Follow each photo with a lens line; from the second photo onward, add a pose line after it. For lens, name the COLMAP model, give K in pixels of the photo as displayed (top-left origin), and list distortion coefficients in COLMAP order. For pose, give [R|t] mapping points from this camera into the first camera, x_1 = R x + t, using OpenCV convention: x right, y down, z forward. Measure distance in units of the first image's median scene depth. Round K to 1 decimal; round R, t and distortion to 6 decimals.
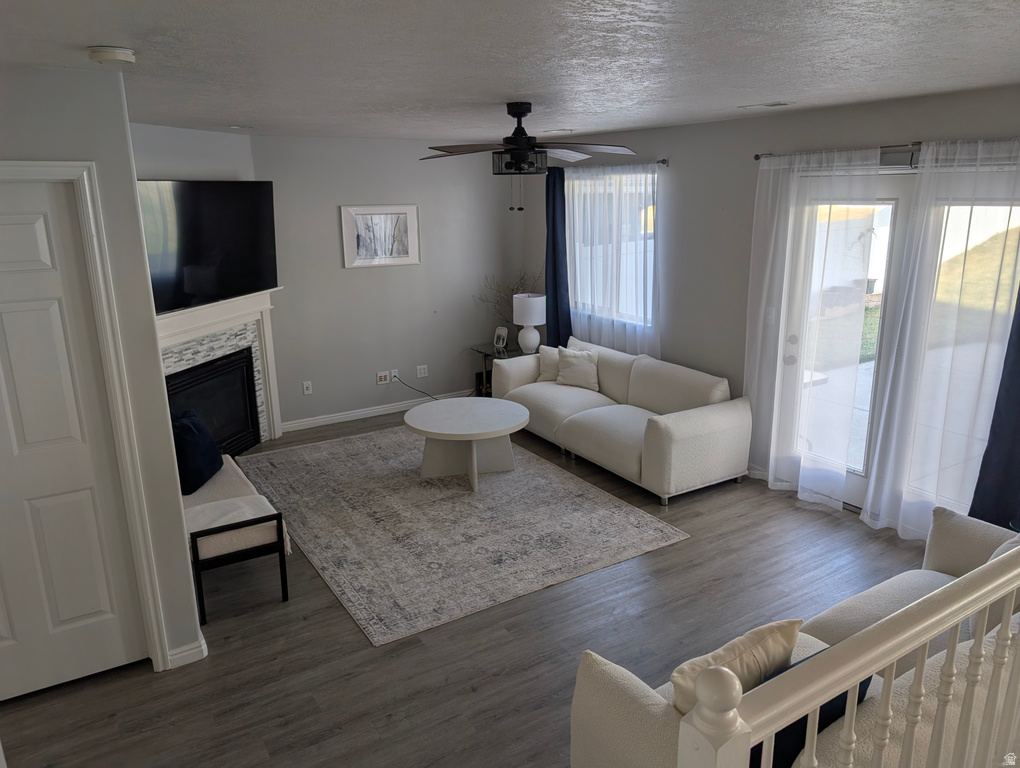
lens RADIAL K [[731.3, 0, 512.0], [0, 731.3, 382.9], [0, 0, 1]] dist [0.018796, -0.012041]
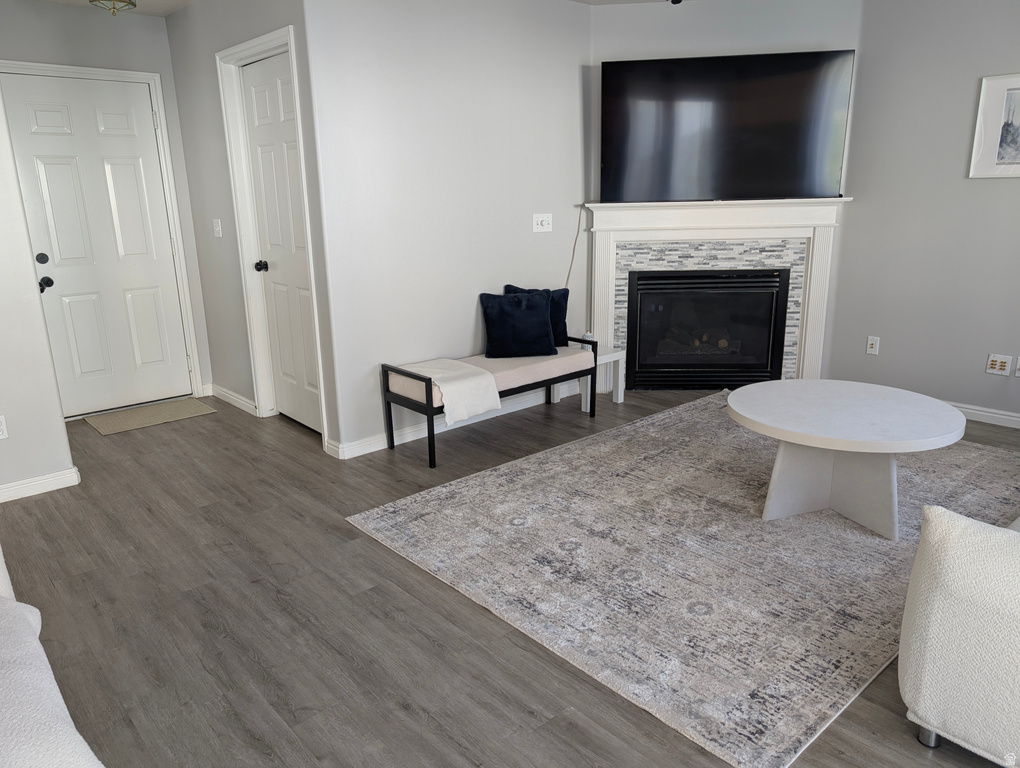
lens RADIAL K [[731.3, 0, 507.6], [0, 731.3, 382.0], [0, 0, 1]] dist [0.018796, -0.012041]
pose [[0.157992, 0.260219, -0.952536, 0.444567], [-0.233793, 0.947081, 0.219951, -0.041296], [0.959364, 0.187945, 0.210469, 0.612026]]
